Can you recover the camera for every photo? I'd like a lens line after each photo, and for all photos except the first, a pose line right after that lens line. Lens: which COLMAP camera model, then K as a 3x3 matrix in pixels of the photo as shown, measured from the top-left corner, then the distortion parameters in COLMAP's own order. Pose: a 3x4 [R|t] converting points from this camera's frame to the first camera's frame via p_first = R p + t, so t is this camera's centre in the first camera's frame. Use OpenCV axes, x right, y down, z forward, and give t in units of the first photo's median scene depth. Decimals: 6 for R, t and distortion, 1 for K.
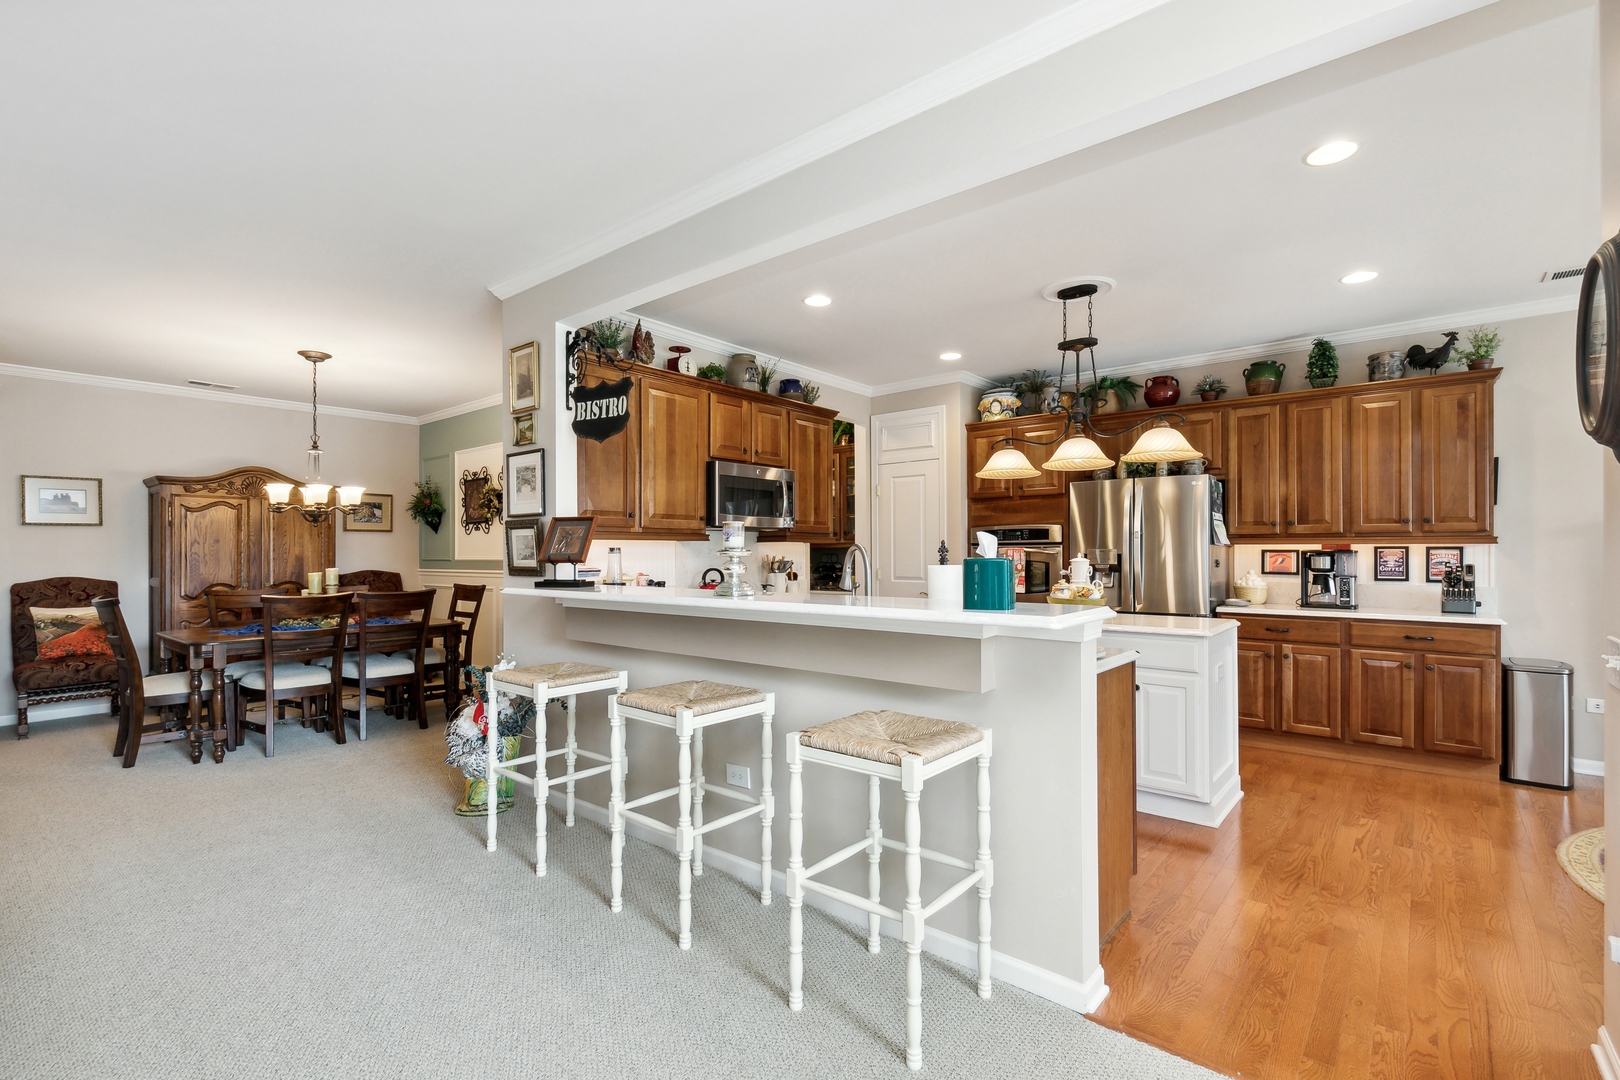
lens RADIAL K [[736.8, 0, 803.1], [0, 736.8, 552.1], [0, 0, 1]] dist [0.004943, -0.000956]
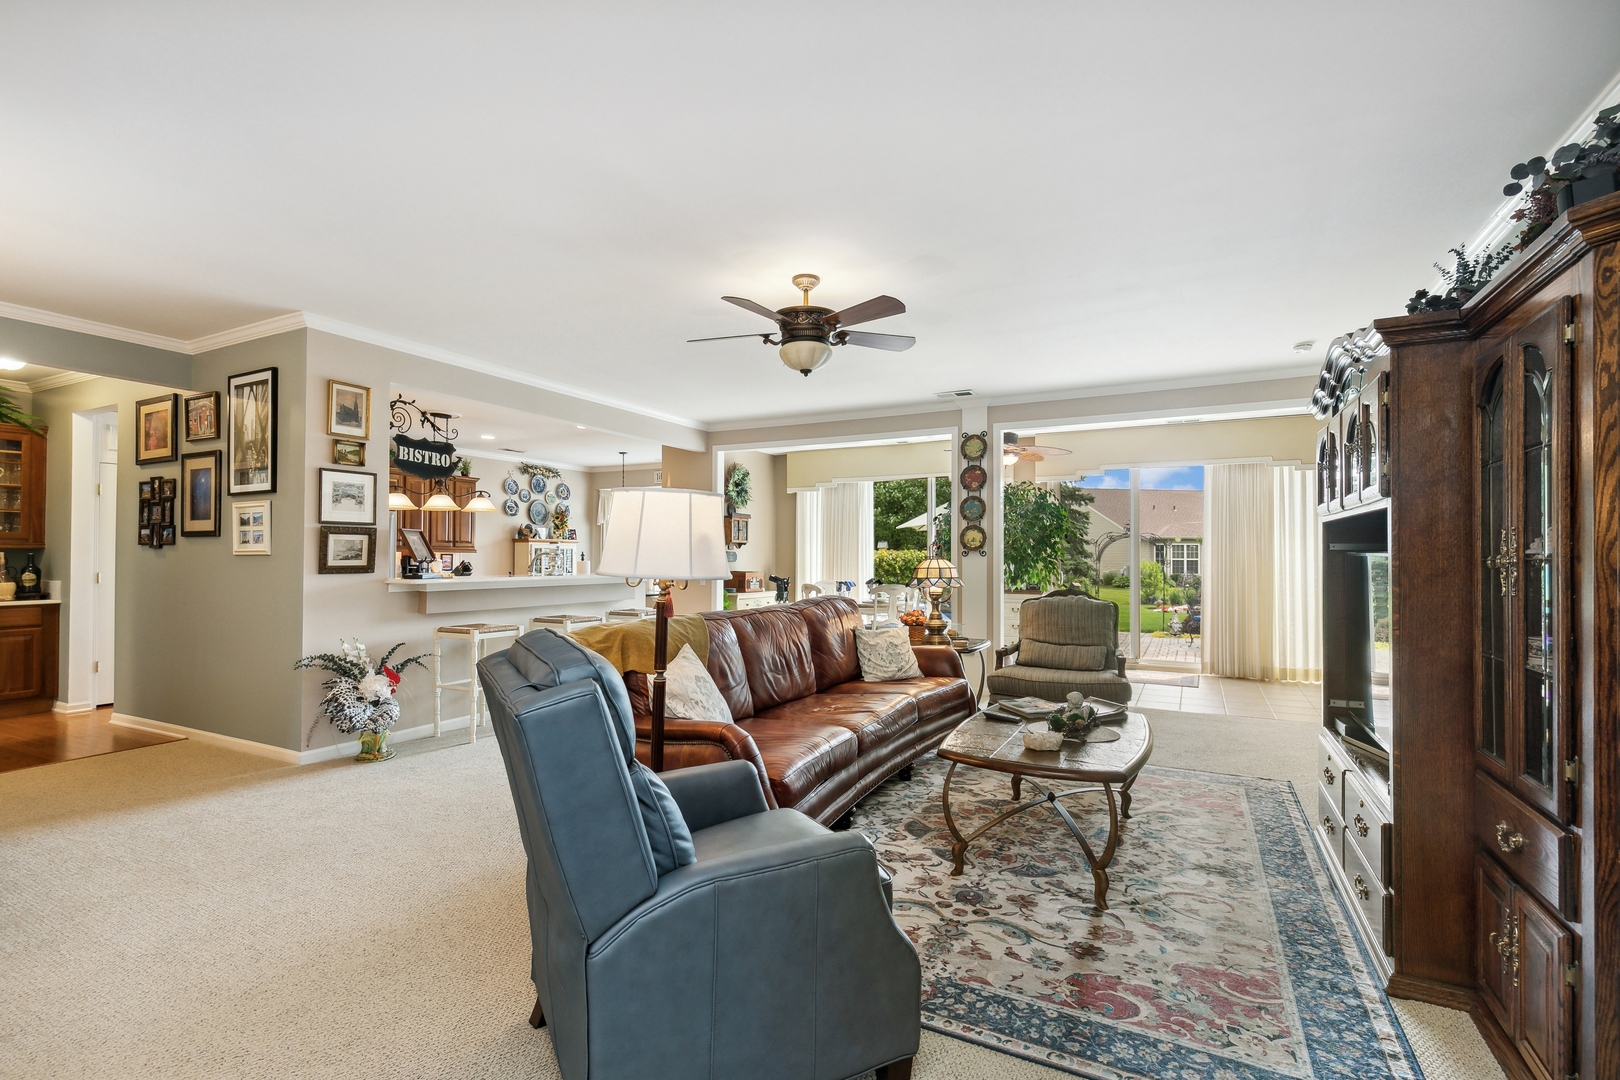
lens RADIAL K [[736.8, 0, 814.8], [0, 736.8, 543.9], [0, 0, 1]] dist [0.004943, -0.000956]
pose [[-0.221118, 0.020174, 0.975038, -1.460931], [-0.002521, 0.999771, -0.021257, 0.007021], [-0.975244, -0.007158, -0.221016, 0.436975]]
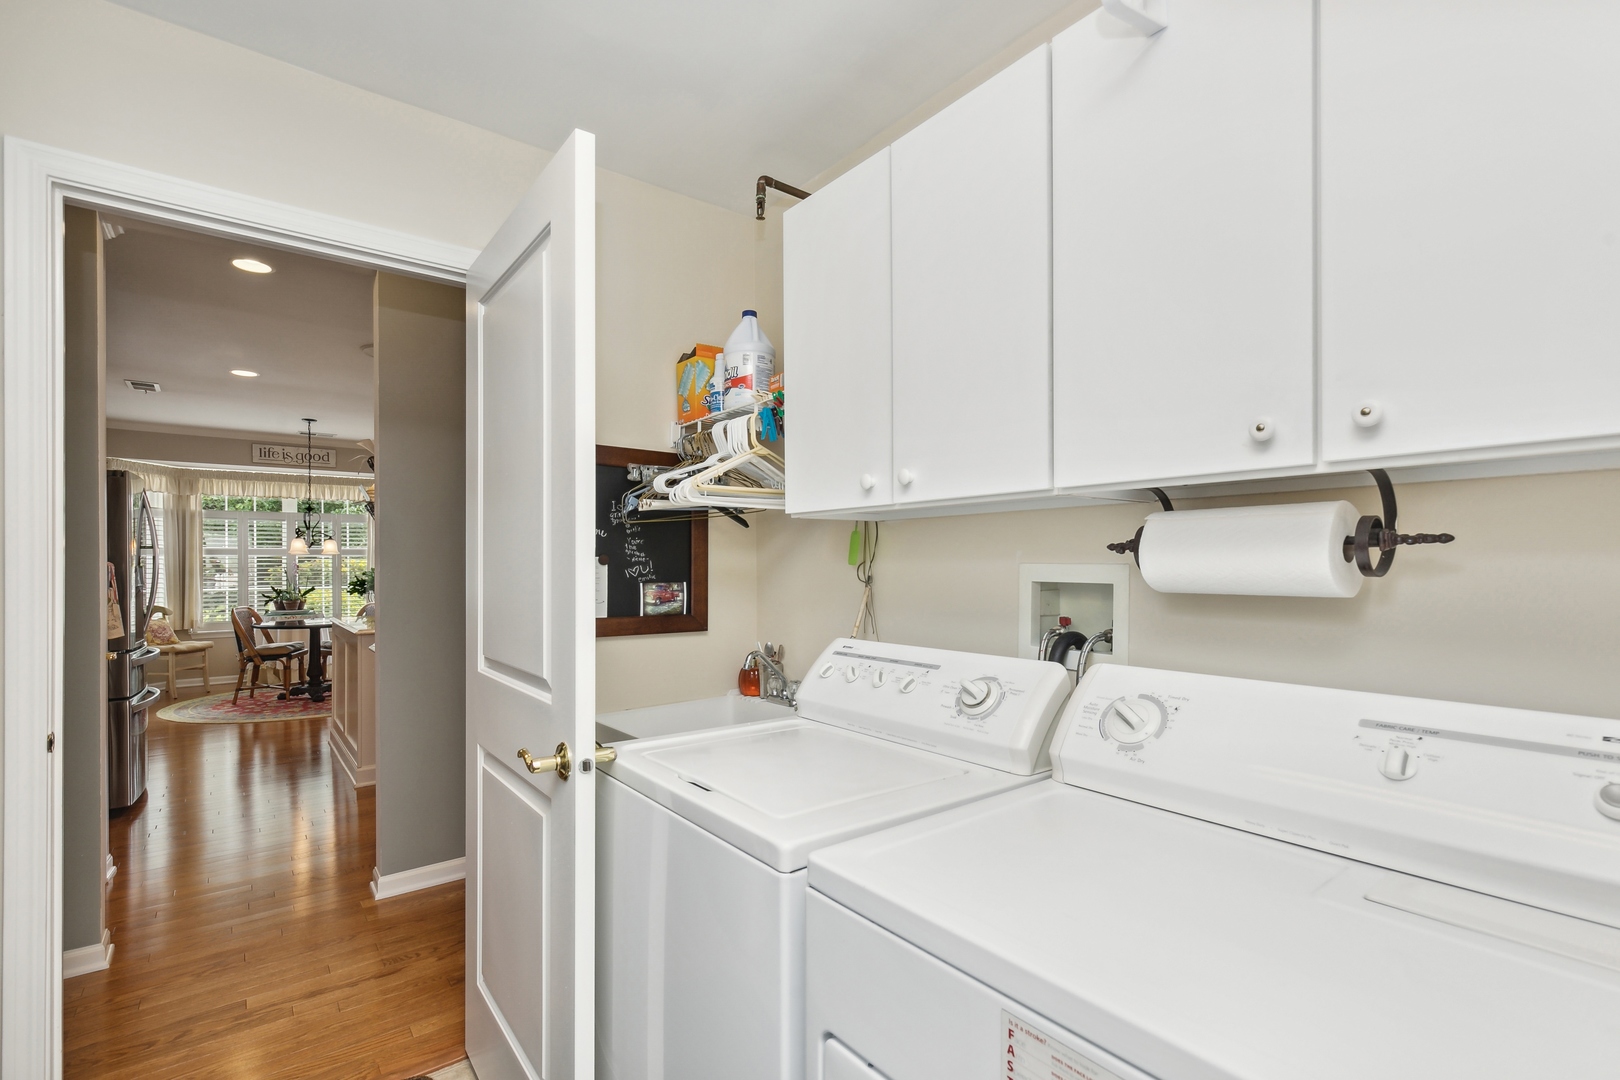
lens RADIAL K [[736.8, 0, 801.8], [0, 736.8, 563.5], [0, 0, 1]] dist [0.004943, -0.000956]
pose [[-0.977662, 0.009929, 0.209947, -0.482310], [0.009051, 0.999946, -0.005143, 0.004439], [-0.209987, -0.003128, -0.977699, 1.833770]]
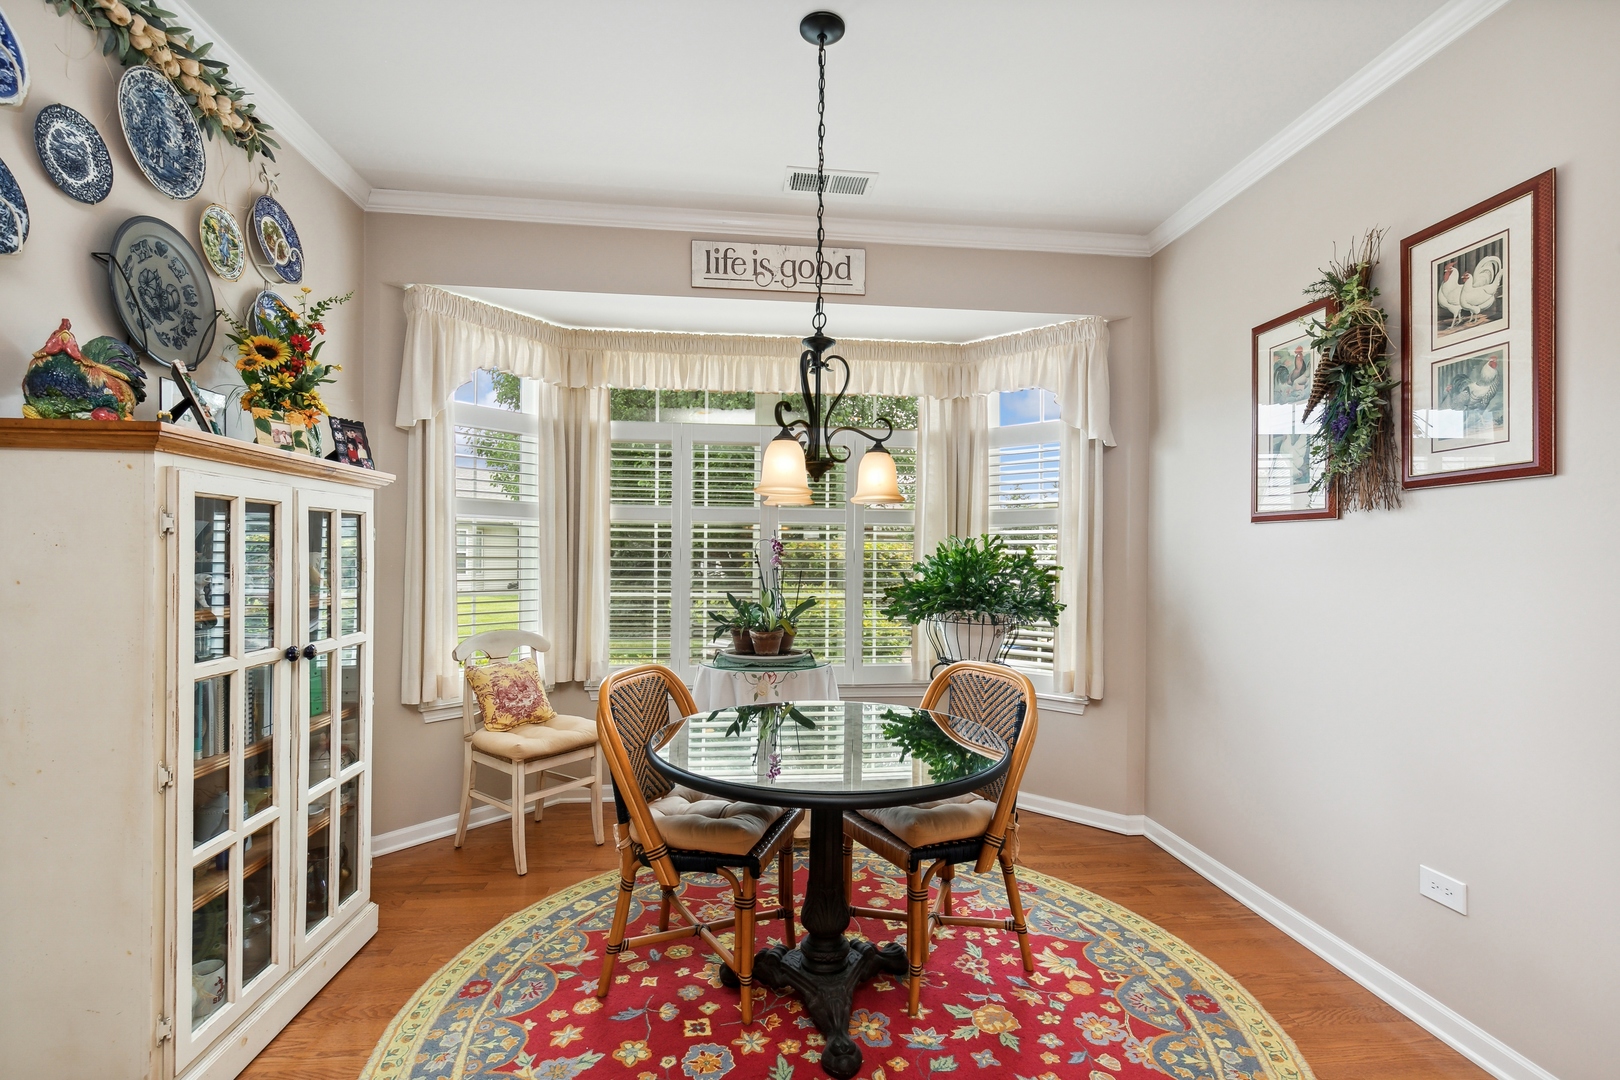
lens RADIAL K [[736.8, 0, 810.1], [0, 736.8, 556.7], [0, 0, 1]] dist [0.004943, -0.000956]
pose [[-0.717973, -0.008512, 0.696018, 0.567590], [-0.009273, 0.999953, 0.002664, -0.001275], [-0.696009, -0.004542, -0.718019, 0.836599]]
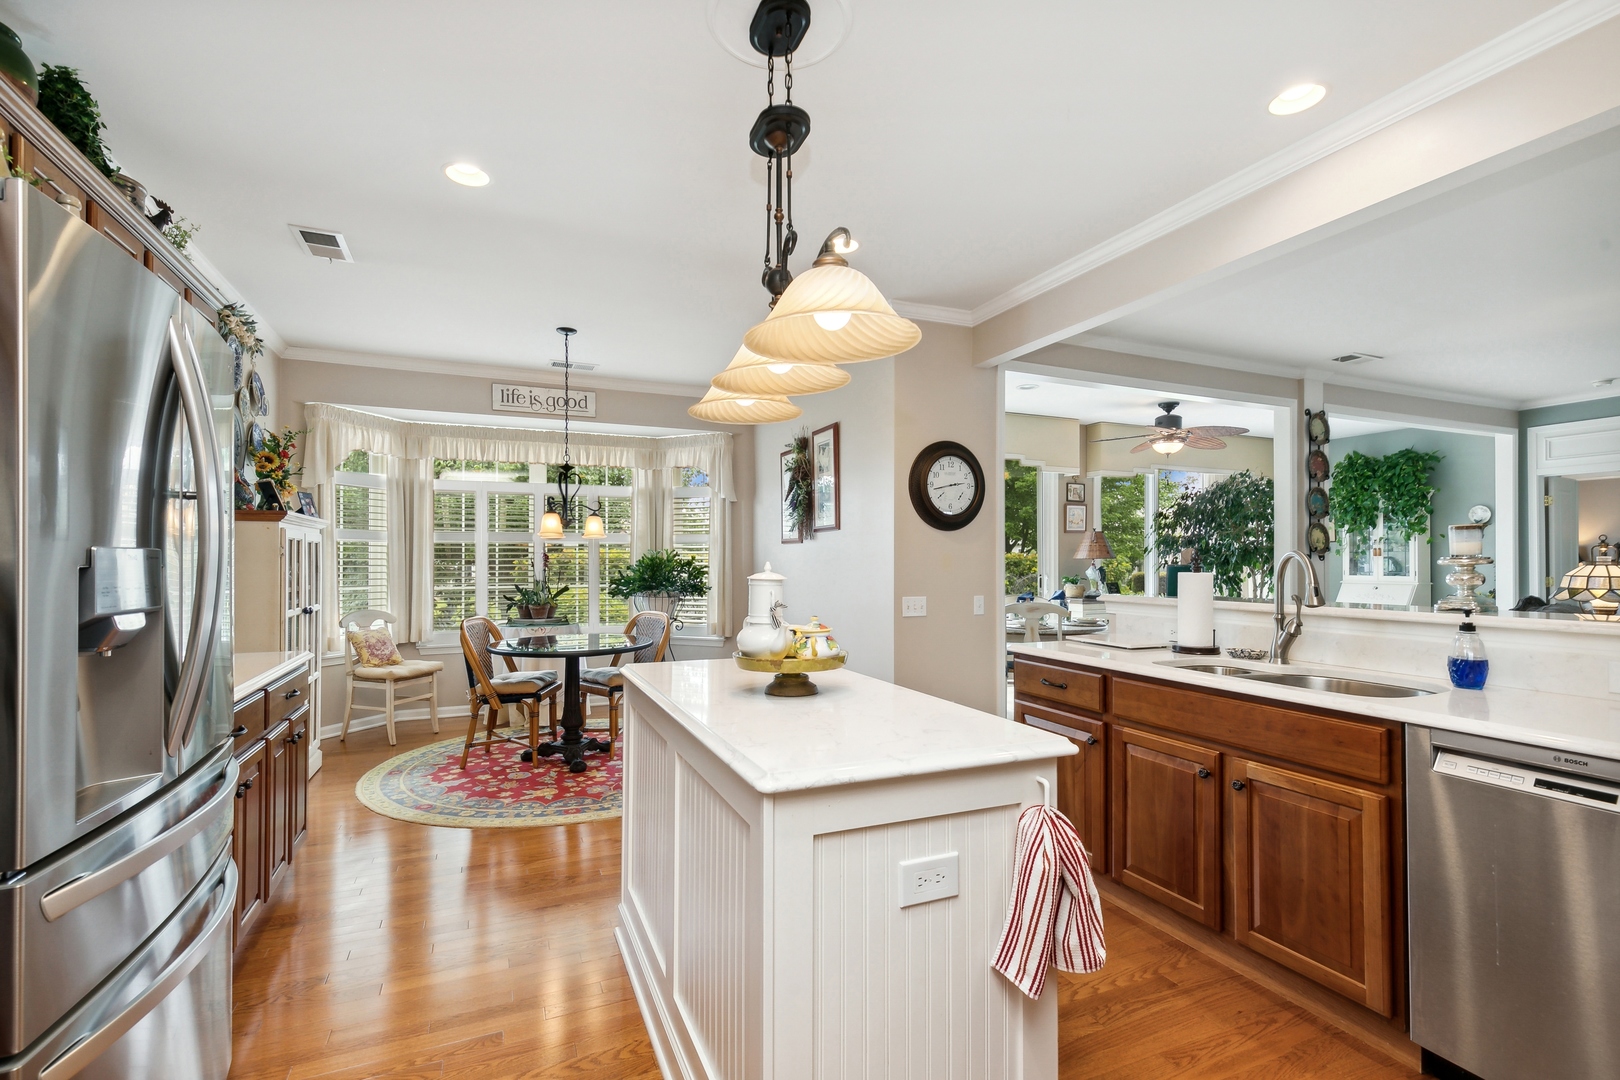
lens RADIAL K [[736.8, 0, 808.4], [0, 736.8, 552.4], [0, 0, 1]] dist [0.004943, -0.000956]
pose [[-0.896147, 0.008365, 0.443678, 0.125296], [0.003049, 0.999915, -0.012694, 0.000762], [-0.443747, -0.010023, -0.896096, 1.275988]]
